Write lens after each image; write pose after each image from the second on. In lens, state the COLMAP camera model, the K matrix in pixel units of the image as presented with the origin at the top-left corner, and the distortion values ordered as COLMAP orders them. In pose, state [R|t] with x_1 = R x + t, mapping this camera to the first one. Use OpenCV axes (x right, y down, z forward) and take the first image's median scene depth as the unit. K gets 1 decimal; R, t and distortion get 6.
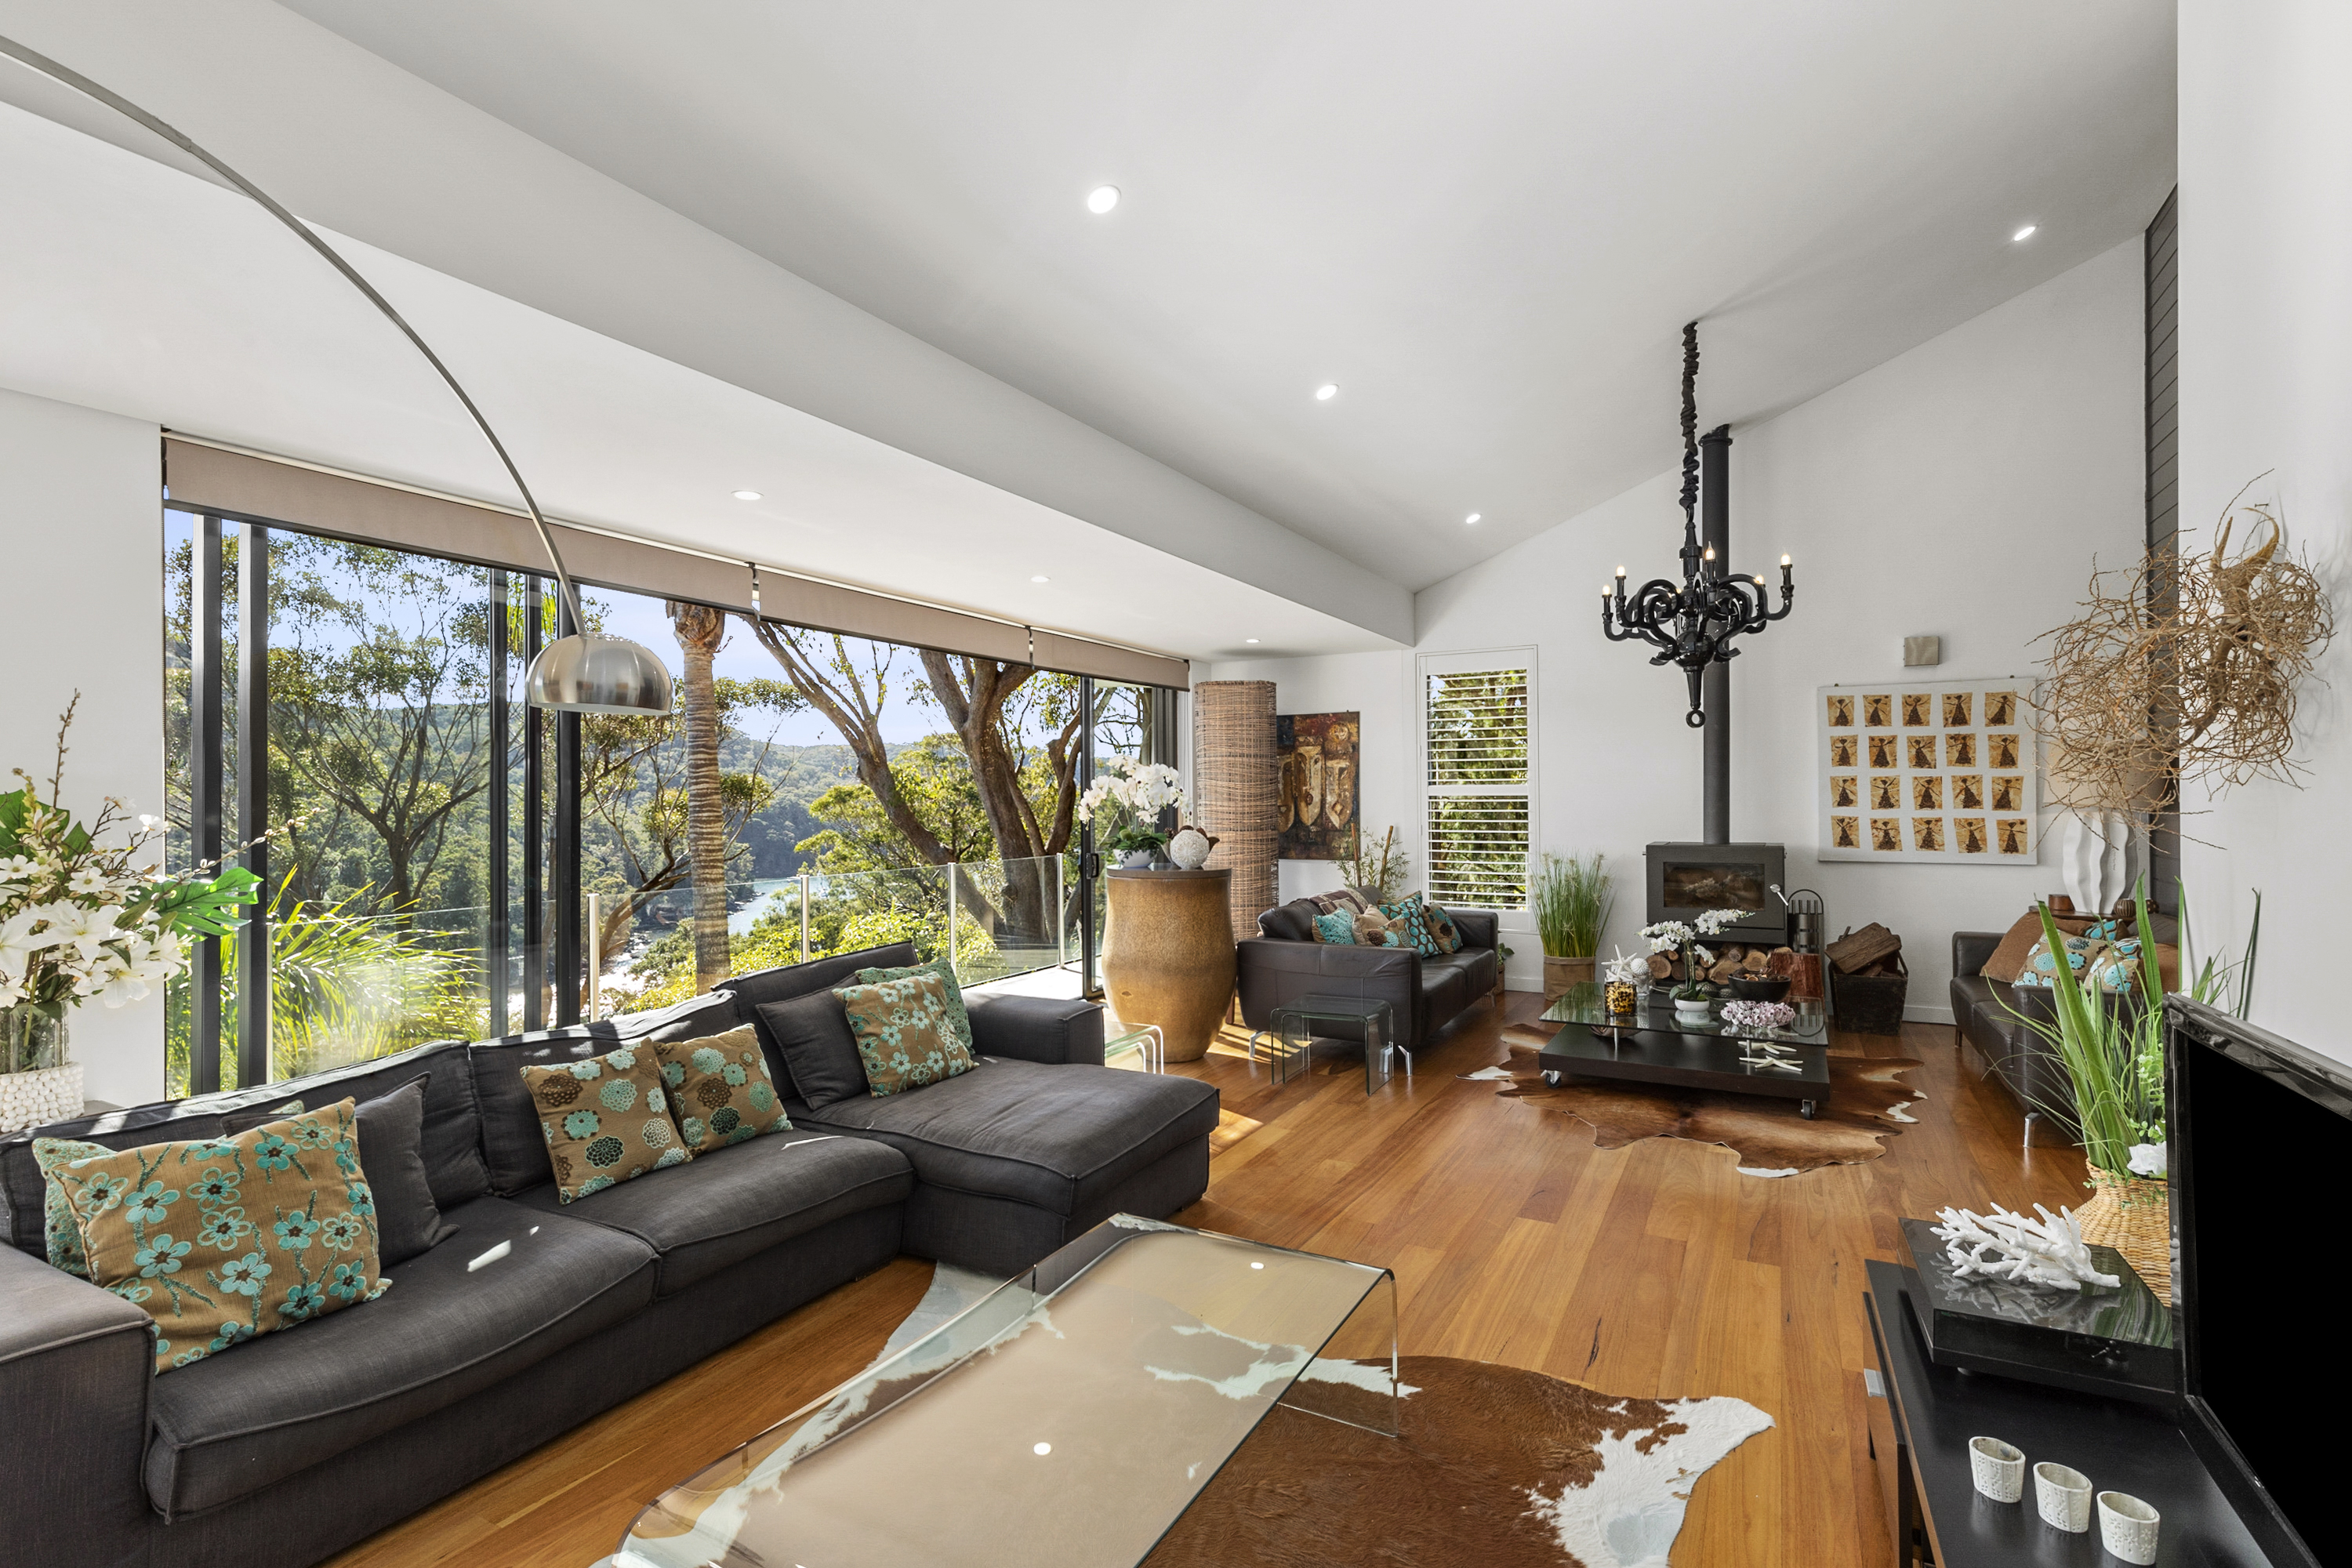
lens RADIAL K [[1075.9, 0, 1169.5], [0, 1075.9, 793.6], [0, 0, 1]] dist [-0.000286, -0.000367]
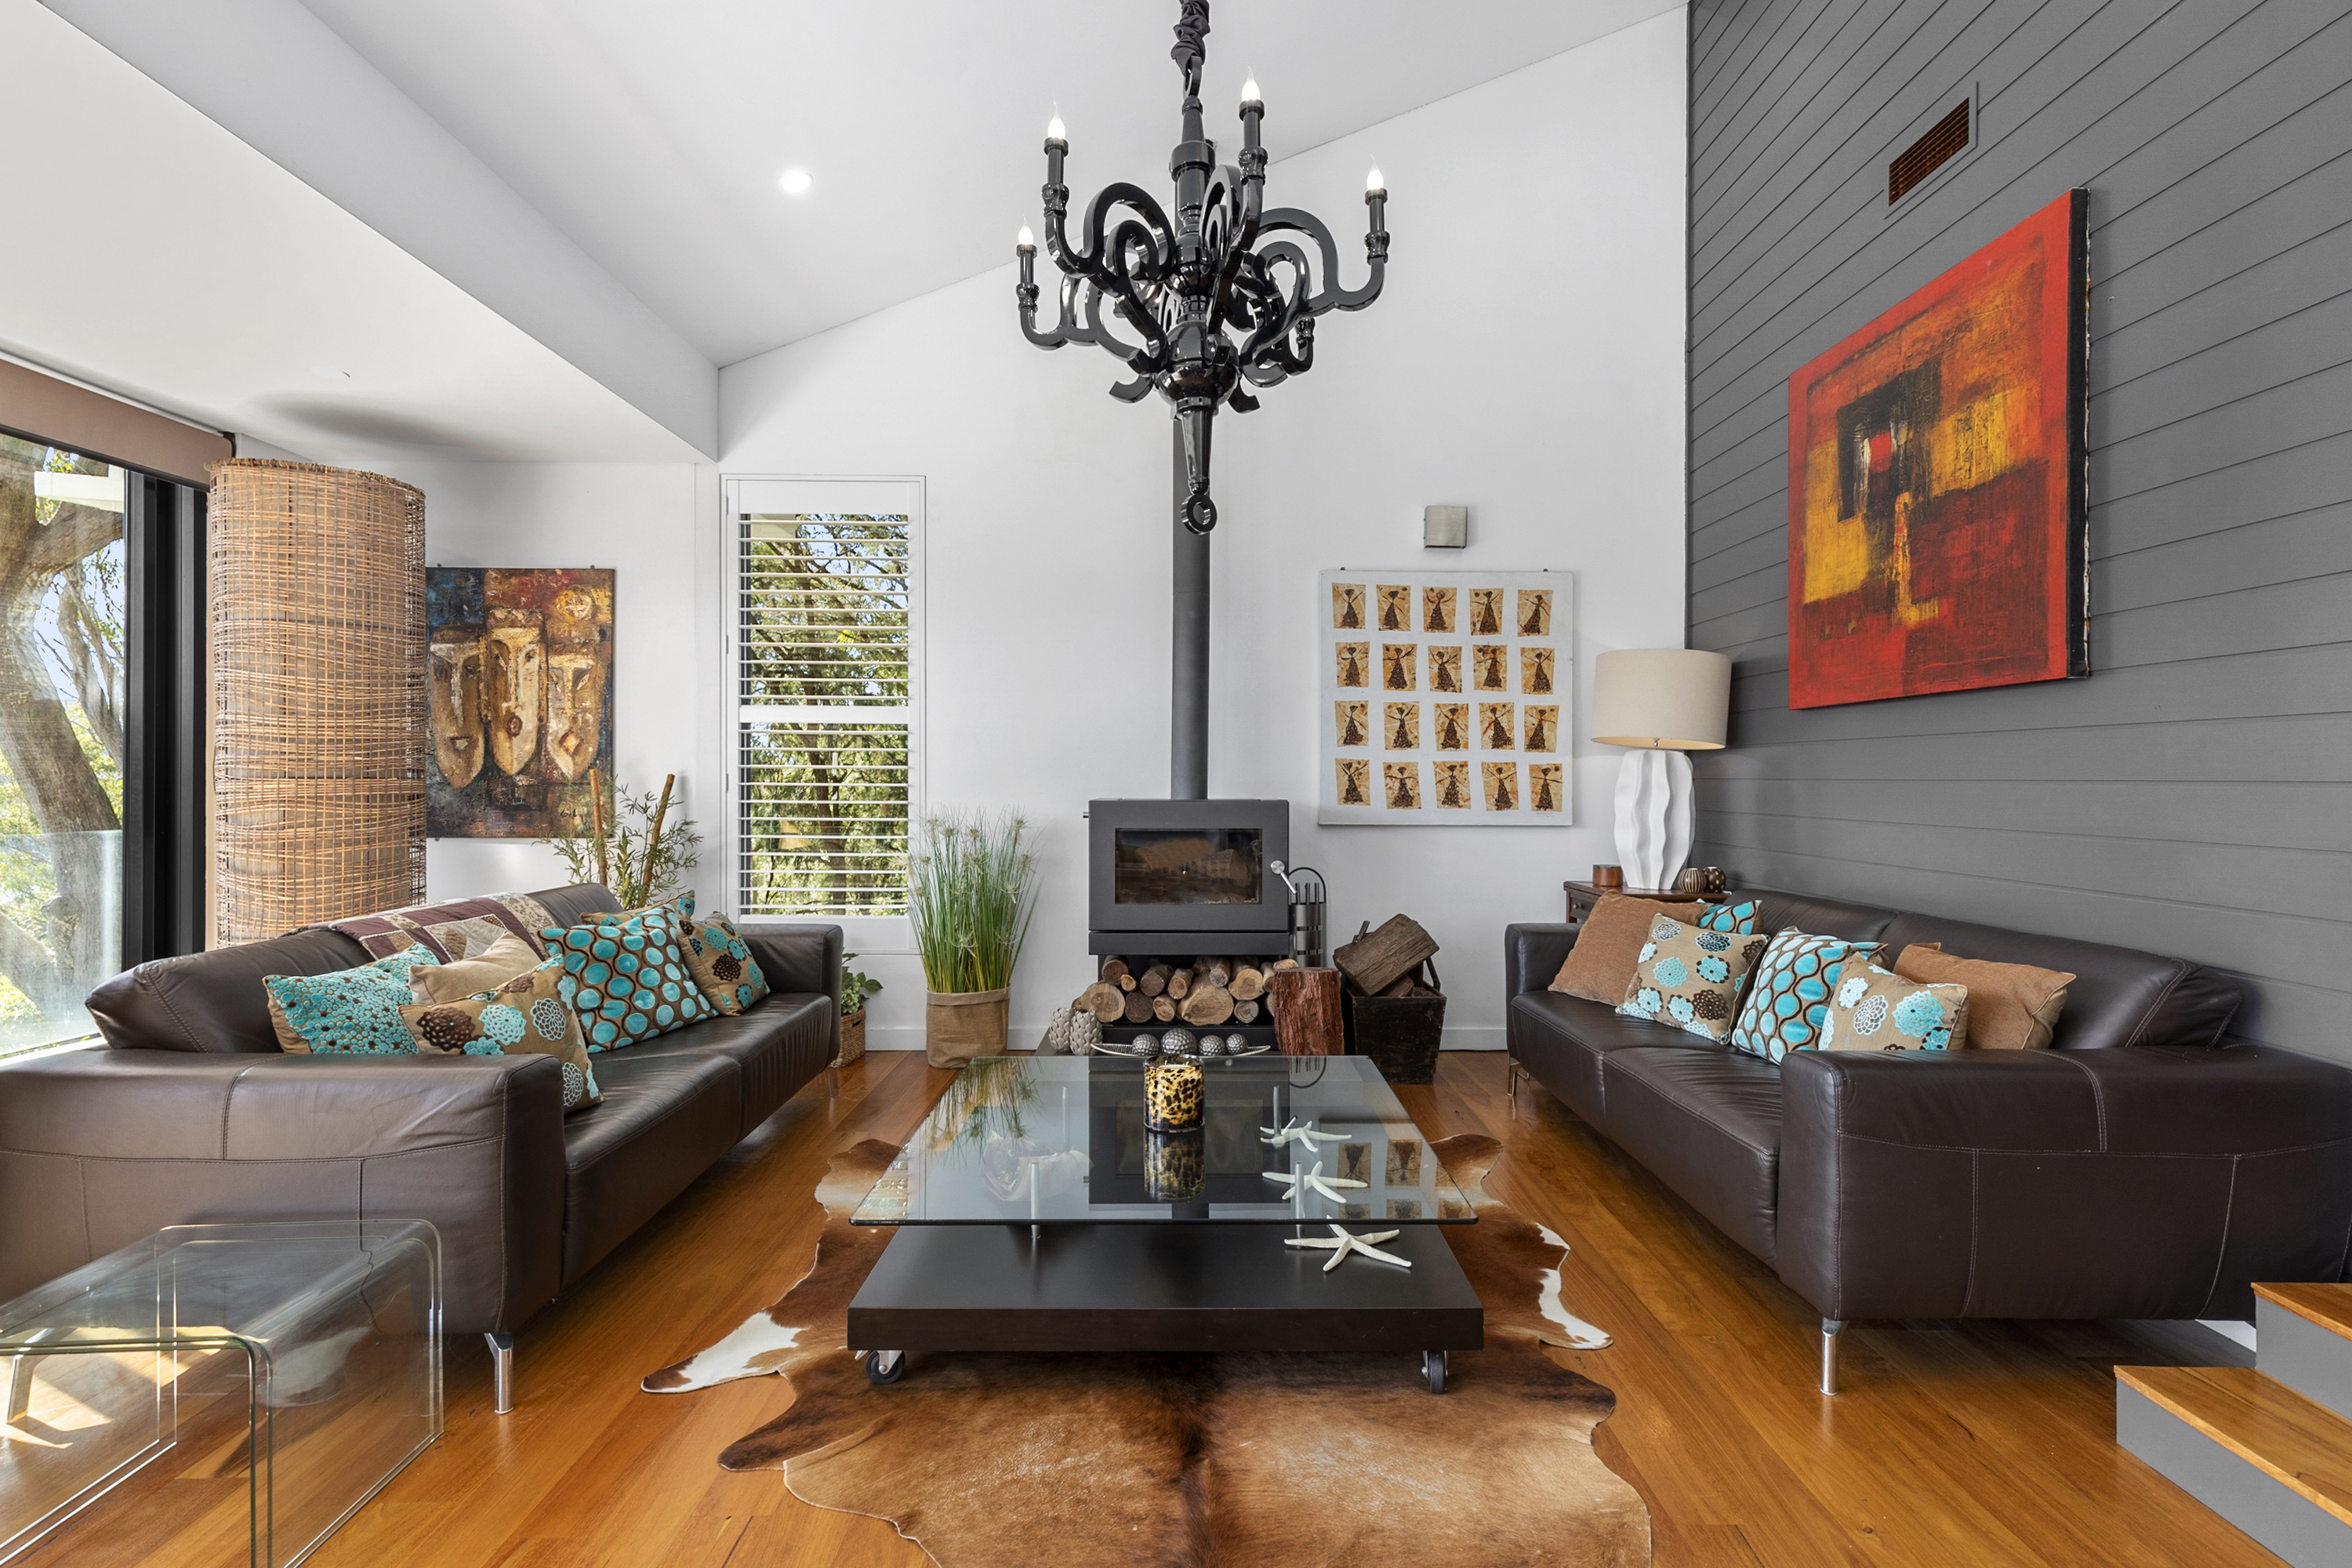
lens RADIAL K [[1075.9, 0, 1169.5], [0, 1075.9, 793.6], [0, 0, 1]] dist [-0.000286, -0.000367]
pose [[0.874473, 0.004577, 0.485053, 0.196378], [-0.010902, 0.999888, 0.010219, 0.037944], [-0.484952, -0.014225, 0.874425, 0.465490]]
